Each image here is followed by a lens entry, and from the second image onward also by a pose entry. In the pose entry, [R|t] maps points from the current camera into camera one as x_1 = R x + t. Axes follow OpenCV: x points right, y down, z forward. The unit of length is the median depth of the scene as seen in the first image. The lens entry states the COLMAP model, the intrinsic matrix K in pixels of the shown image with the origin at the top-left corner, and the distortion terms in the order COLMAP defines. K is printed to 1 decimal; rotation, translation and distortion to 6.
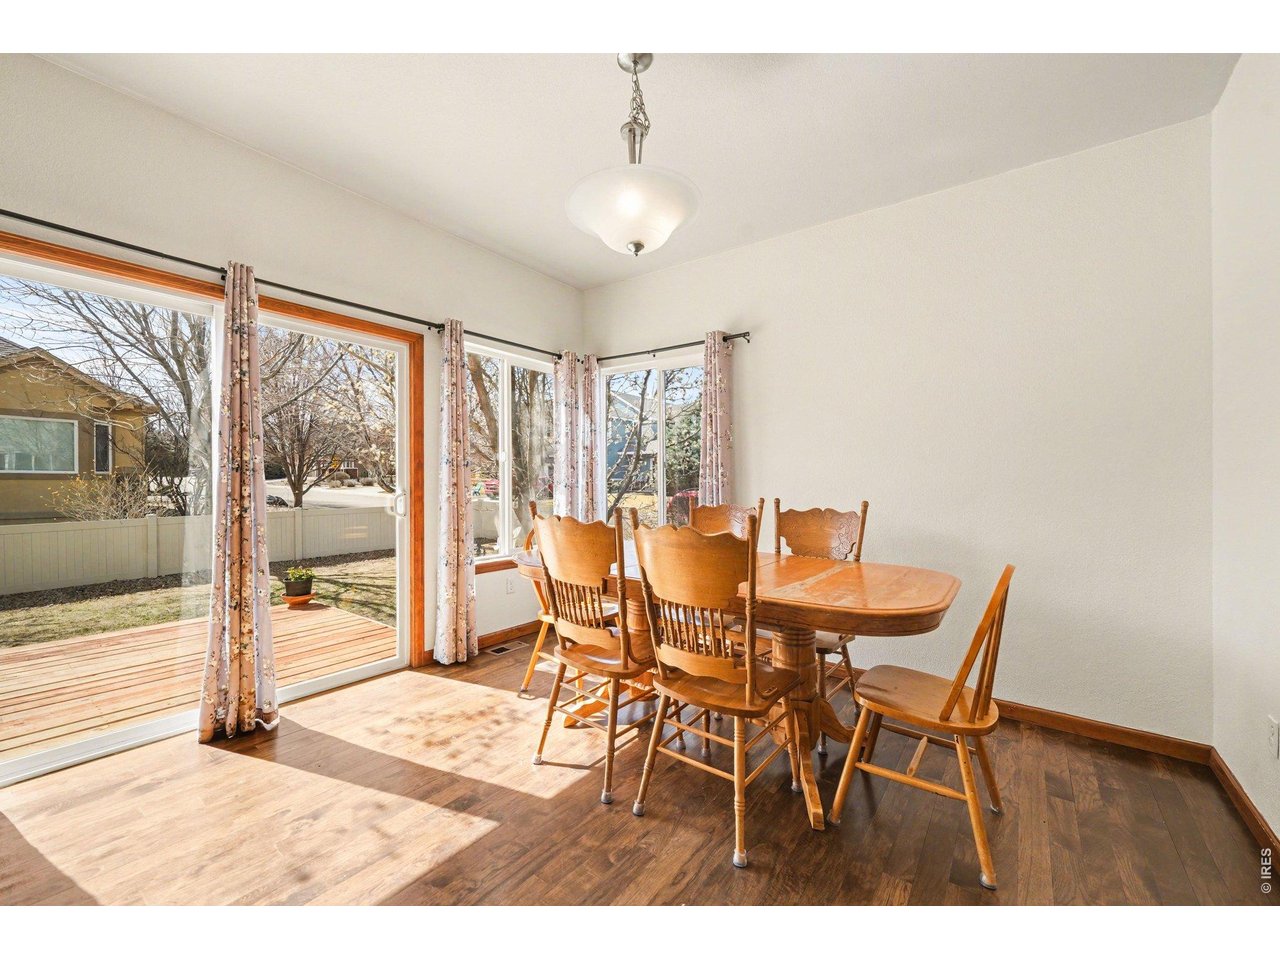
lens RADIAL K [[496.7, 0, 629.6], [0, 496.7, 472.8], [0, 0, 1]] dist [0.001819, 0.000722]
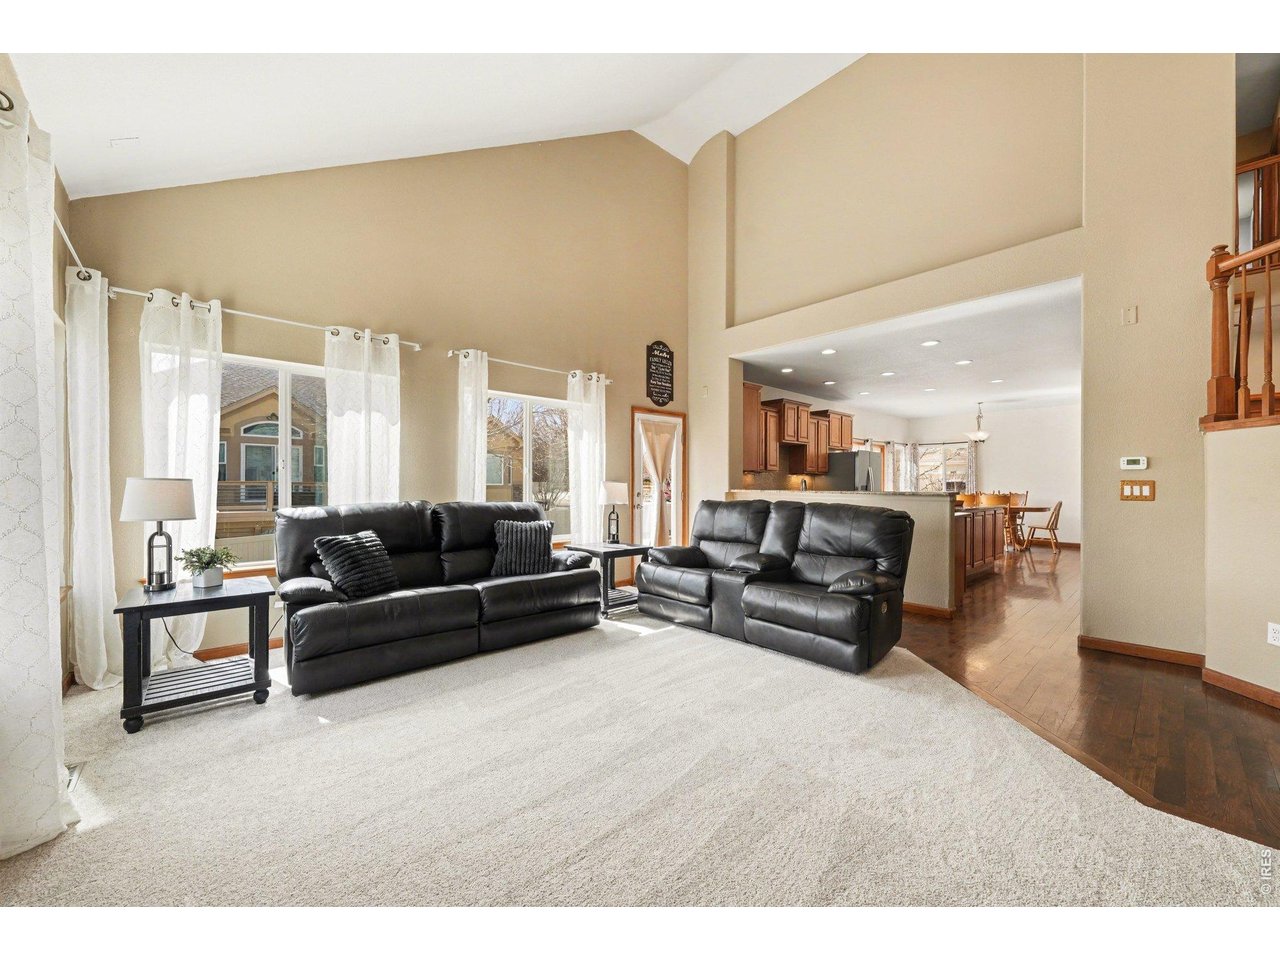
lens RADIAL K [[496.7, 0, 625.6], [0, 496.7, 485.5], [0, 0, 1]] dist [0.001819, 0.000722]
pose [[0.983209, -0.007903, -0.182311, -1.585716], [0.010740, 0.999836, 0.014580, -0.065040], [0.182166, -0.016293, 0.983133, -2.827545]]
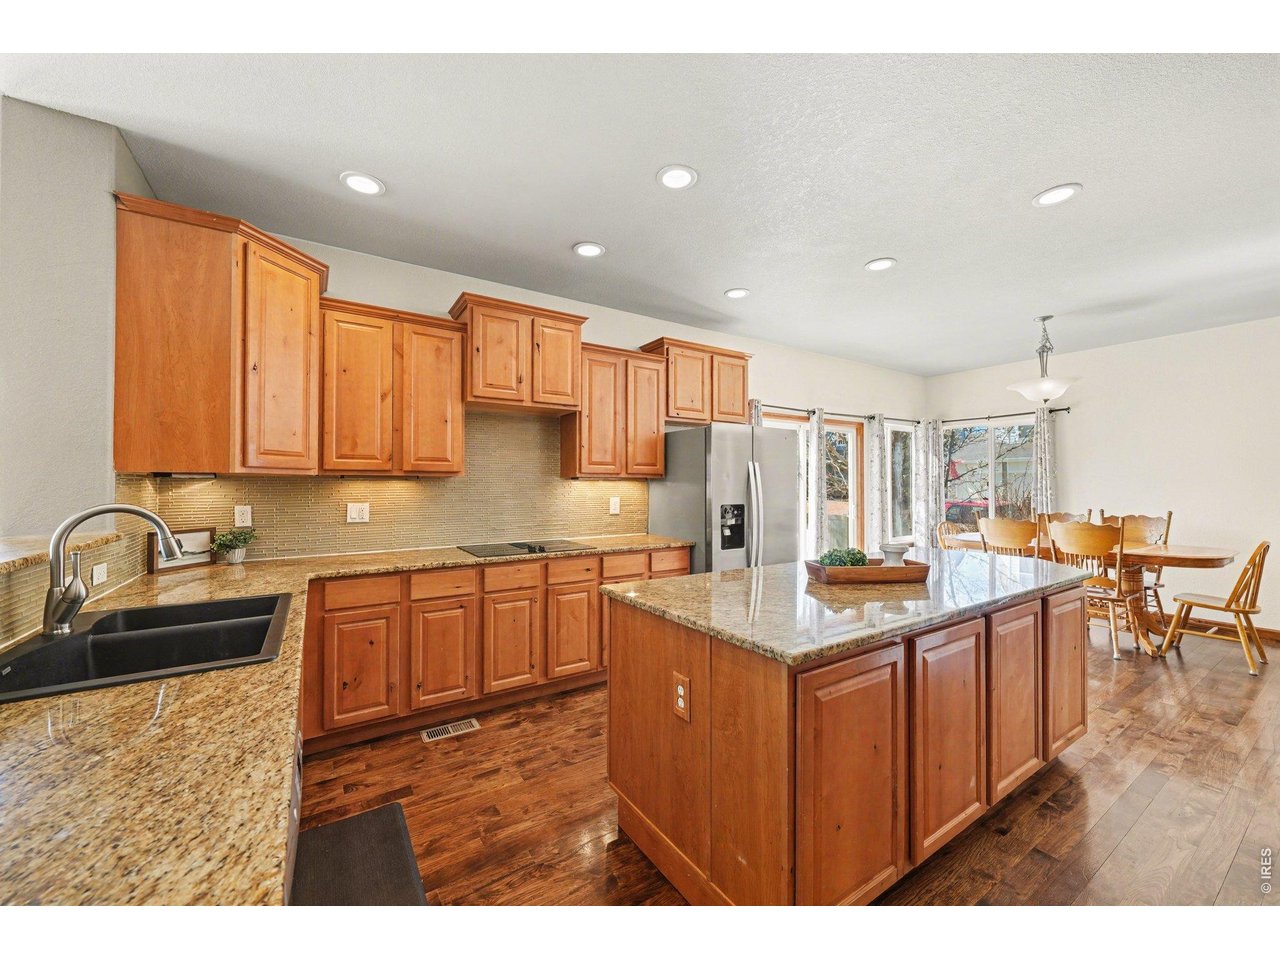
lens RADIAL K [[496.7, 0, 627.2], [0, 496.7, 481.8], [0, 0, 1]] dist [0.001819, 0.000722]
pose [[0.943625, -0.016041, -0.330628, -0.645720], [0.017426, 0.999847, 0.001226, -0.070743], [0.330557, -0.006919, 0.943761, -1.113369]]
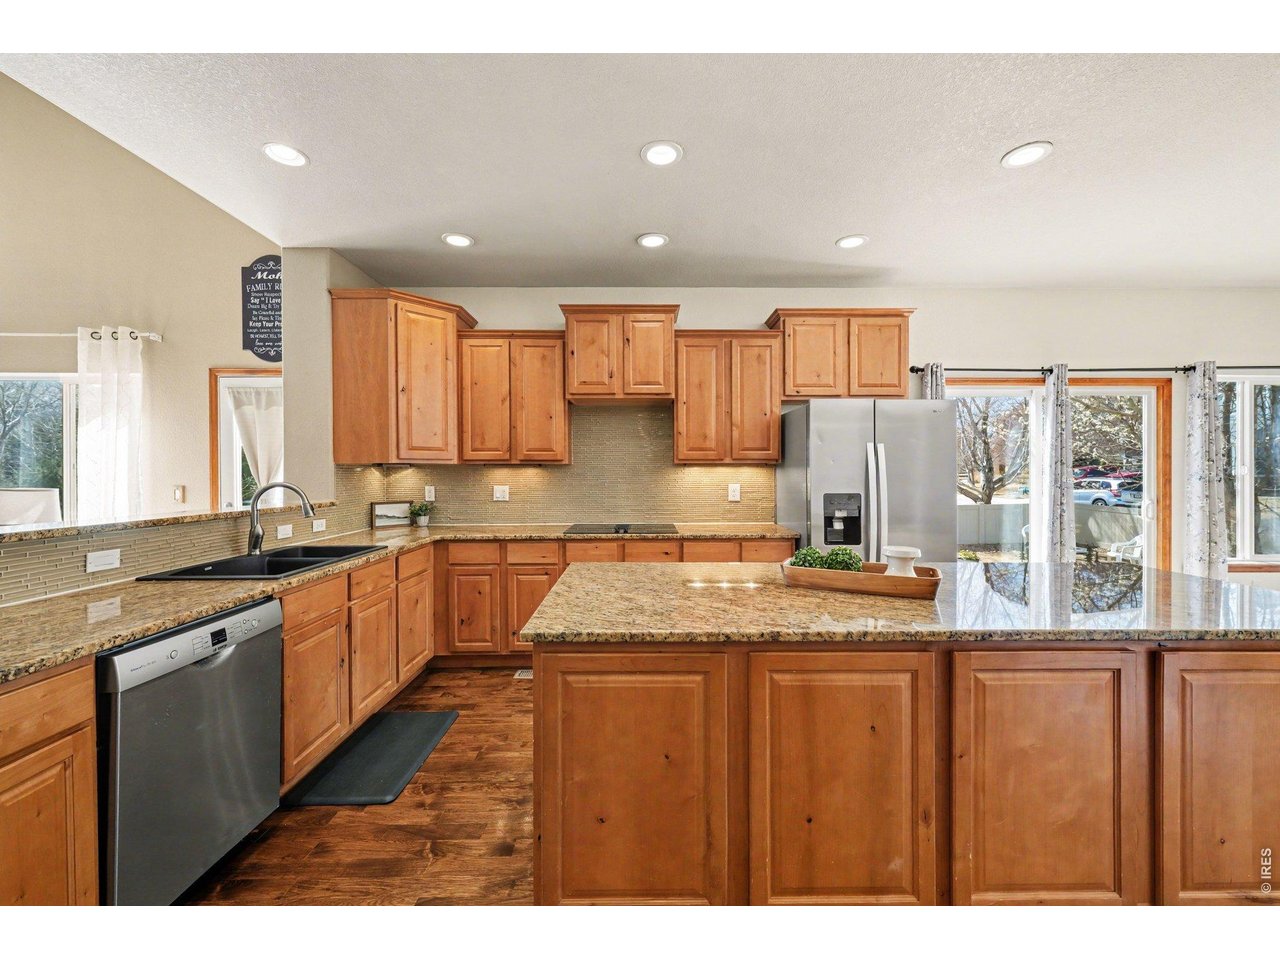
lens RADIAL K [[496.7, 0, 628.4], [0, 496.7, 482.0], [0, 0, 1]] dist [0.001819, 0.000722]
pose [[0.623325, -0.000035, -0.781963, -0.284222], [0.019824, 0.999679, 0.015758, -0.059099], [0.781711, -0.025324, 0.623126, -0.887022]]
